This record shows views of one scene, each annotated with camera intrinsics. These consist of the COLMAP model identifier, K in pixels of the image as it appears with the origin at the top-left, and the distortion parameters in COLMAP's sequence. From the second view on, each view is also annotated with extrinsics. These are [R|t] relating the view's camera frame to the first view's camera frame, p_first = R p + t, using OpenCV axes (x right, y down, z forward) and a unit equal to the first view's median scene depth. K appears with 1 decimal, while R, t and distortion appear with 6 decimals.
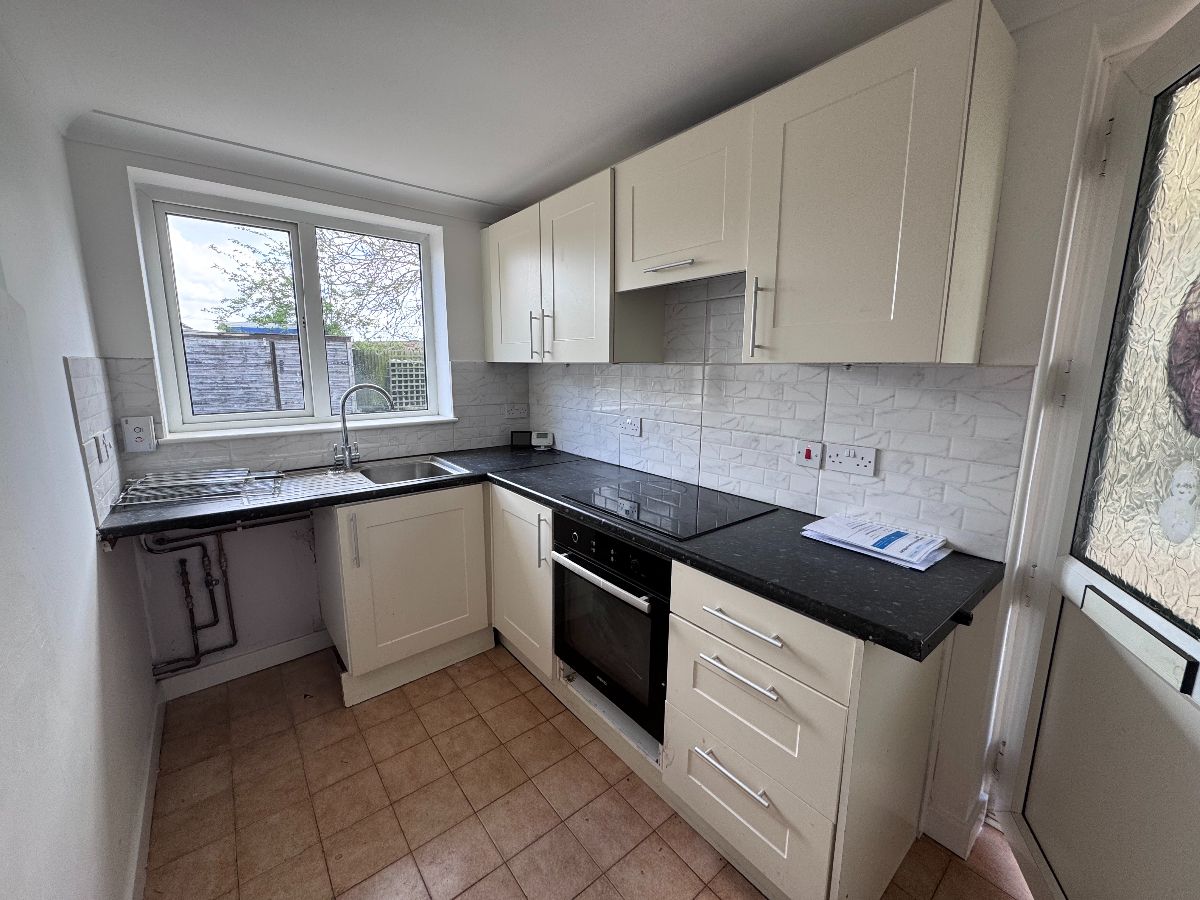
lens RADIAL K [[479.9, 0, 600.5], [0, 479.9, 446.4], [0, 0, 1]] dist [0.002456, 0.000030]
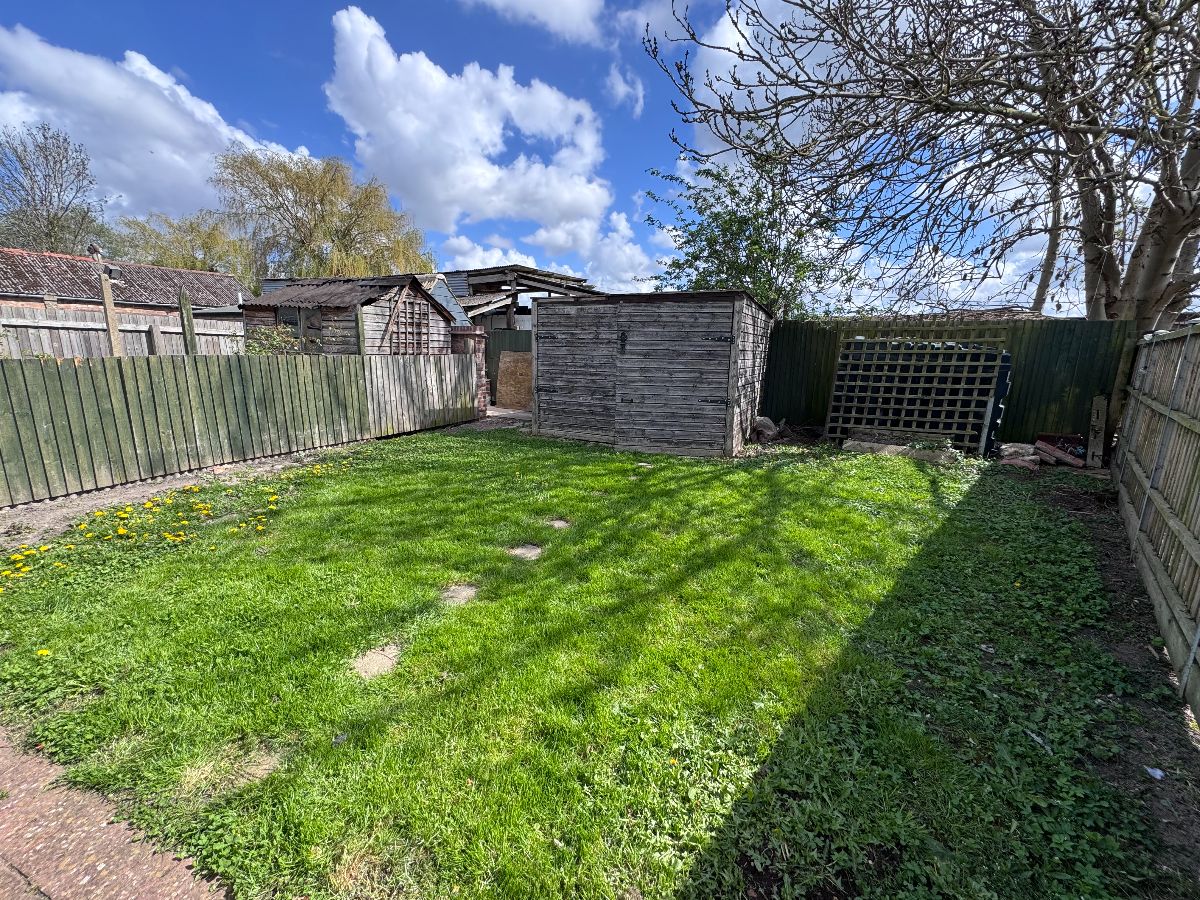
lens RADIAL K [[479.9, 0, 606.5], [0, 479.9, 451.8], [0, 0, 1]] dist [0.002456, 0.000030]
pose [[0.448131, 0.187493, -0.874086, -0.085655], [-0.168121, 0.977988, 0.123587, -0.100259], [0.878017, 0.091569, 0.469788, 0.694833]]
